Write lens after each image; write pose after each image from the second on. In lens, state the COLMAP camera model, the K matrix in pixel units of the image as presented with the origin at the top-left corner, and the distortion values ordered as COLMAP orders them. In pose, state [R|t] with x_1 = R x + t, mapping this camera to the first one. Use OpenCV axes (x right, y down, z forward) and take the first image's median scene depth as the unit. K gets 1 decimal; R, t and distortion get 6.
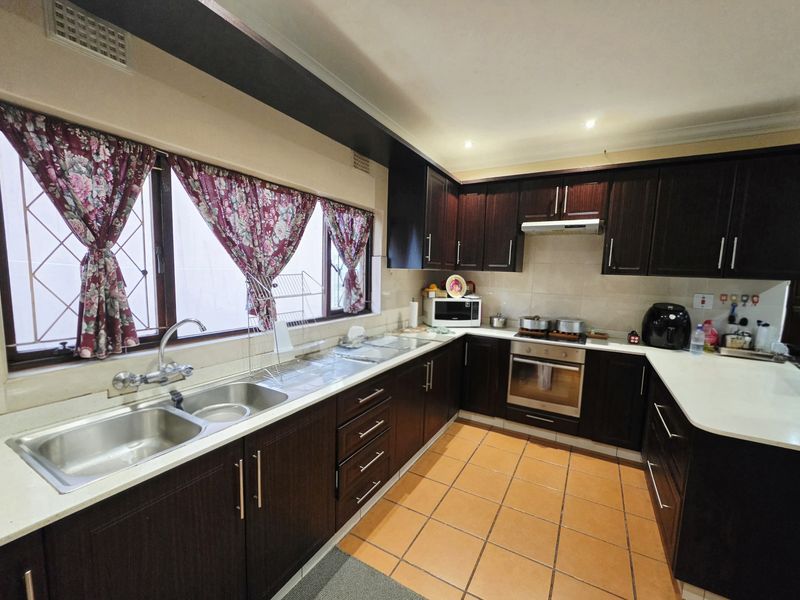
lens RADIAL K [[334.6, 0, 400.0], [0, 334.6, 300.0], [0, 0, 1]] dist [0.000478, -0.000046]
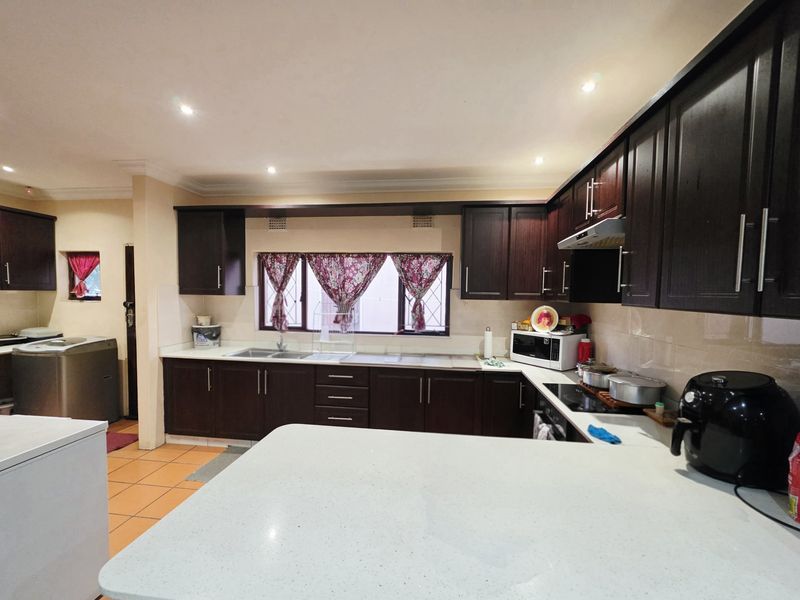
lens RADIAL K [[334.6, 0, 400.0], [0, 334.6, 300.0], [0, 0, 1]] dist [0.000478, -0.000046]
pose [[0.384860, -0.005683, -0.922957, 1.199502], [-0.085080, 0.995505, -0.041607, -0.033387], [0.919045, 0.094538, 0.382647, 0.470674]]
